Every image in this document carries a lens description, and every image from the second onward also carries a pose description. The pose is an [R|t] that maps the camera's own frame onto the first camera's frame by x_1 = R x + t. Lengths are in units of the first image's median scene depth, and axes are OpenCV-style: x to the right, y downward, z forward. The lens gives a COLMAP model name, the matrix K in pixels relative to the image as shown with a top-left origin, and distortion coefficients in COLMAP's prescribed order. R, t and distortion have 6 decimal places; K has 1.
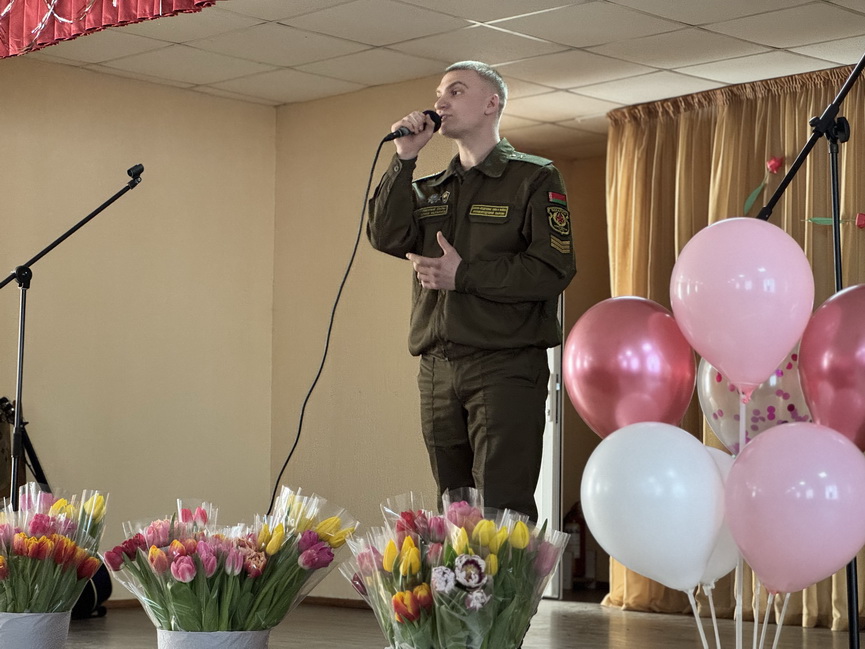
lens RADIAL K [[1976.2, 0, 433.0], [0, 1976.2, 319.0], [0, 0, 1]] dist [0.133580, 0.000000]
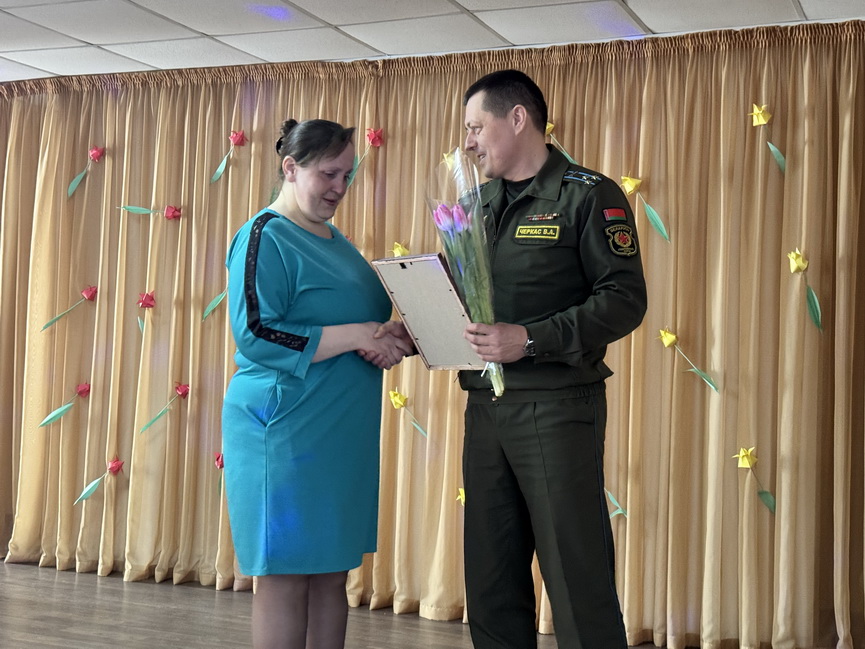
lens RADIAL K [[1239.5, 0, 429.1], [0, 1239.5, 322.6], [0, 0, 1]] dist [0.127197, 0.000000]
pose [[0.930275, 0.031929, 0.365470, 0.093257], [-0.055762, 0.996937, 0.054841, -0.033021], [-0.362599, -0.071397, 0.929206, 0.281996]]
